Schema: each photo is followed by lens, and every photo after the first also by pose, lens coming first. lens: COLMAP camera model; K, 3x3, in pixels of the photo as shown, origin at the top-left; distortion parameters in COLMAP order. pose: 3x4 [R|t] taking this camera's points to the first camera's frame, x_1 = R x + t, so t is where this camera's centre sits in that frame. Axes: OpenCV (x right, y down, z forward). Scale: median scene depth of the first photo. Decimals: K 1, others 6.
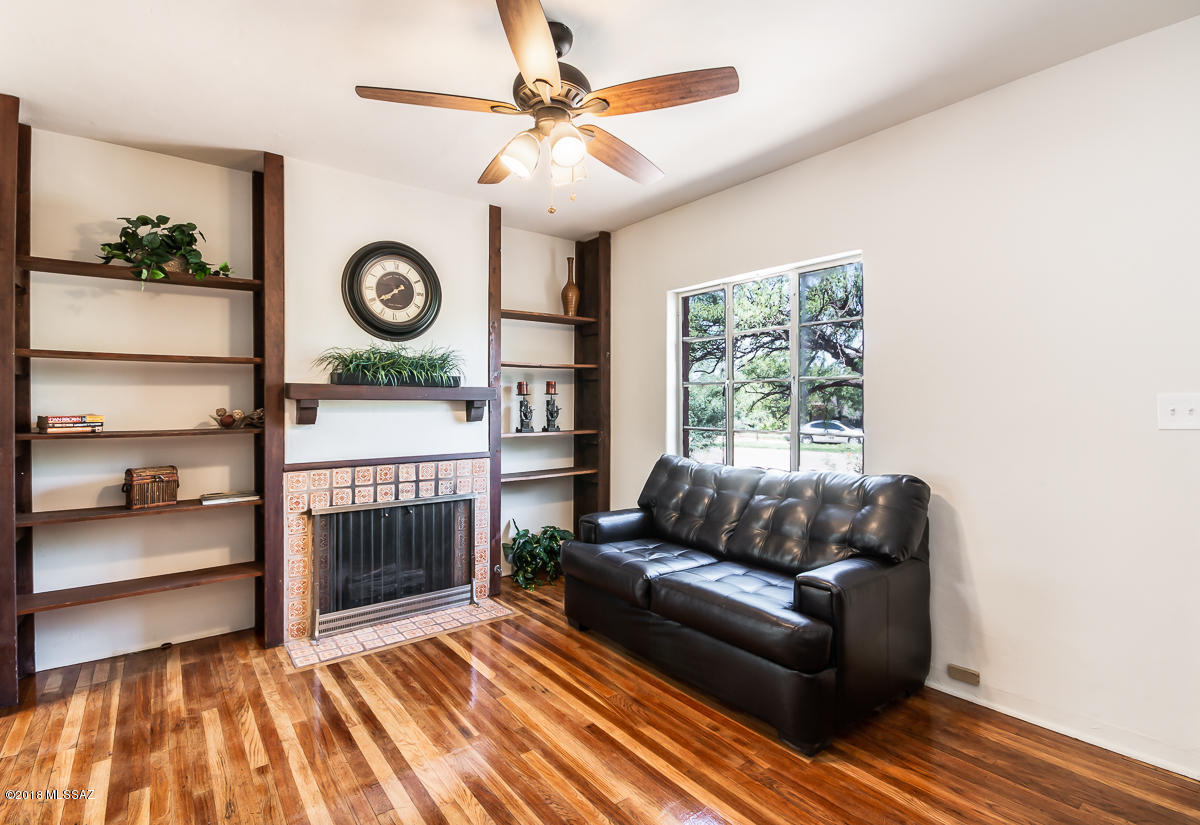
lens RADIAL K [[567.5, 0, 601.3], [0, 567.5, 401.3], [0, 0, 1]] dist [-0.001888, -0.000397]
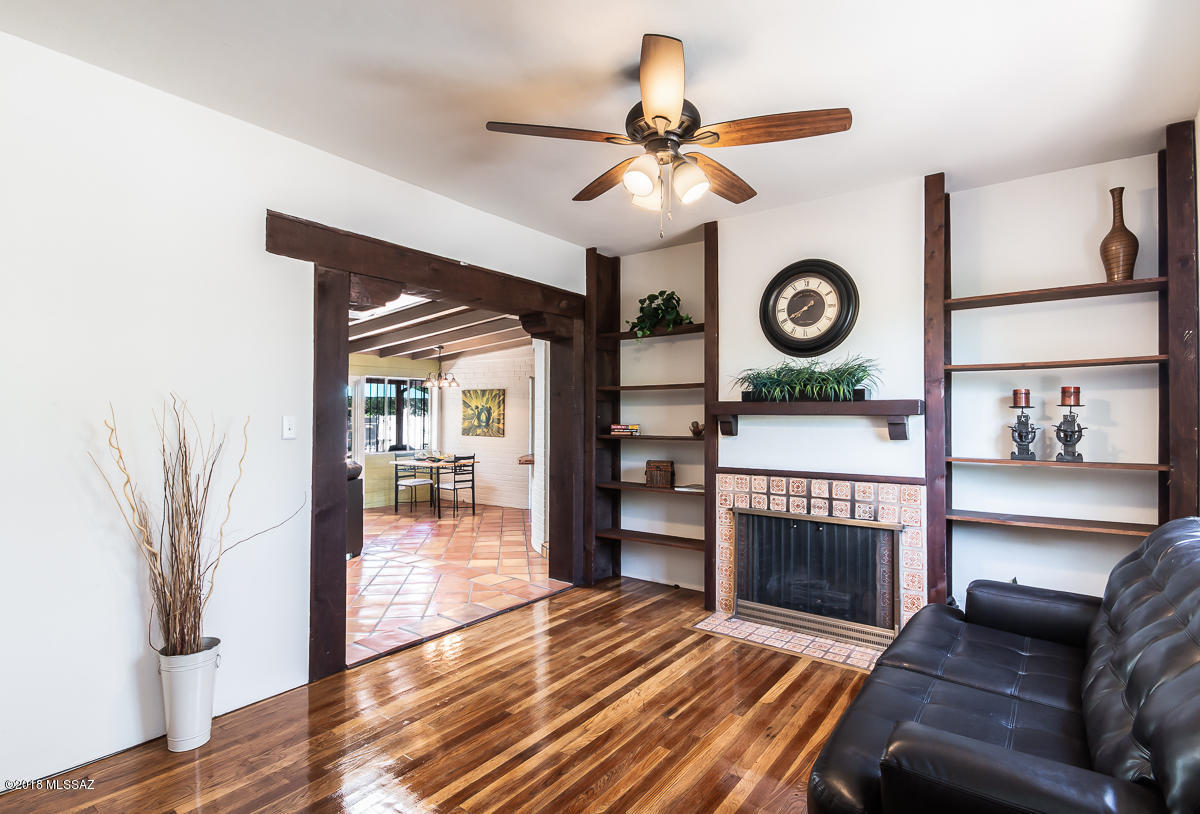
lens RADIAL K [[595.4, 0, 600.0], [0, 595.4, 407.0], [0, 0, 1]] dist [0.000928, 0.000104]
pose [[0.264337, -0.016245, -0.964294, 0.593640], [-0.001913, 0.999847, -0.017369, 0.002725], [0.964429, 0.006436, 0.264265, 0.379956]]
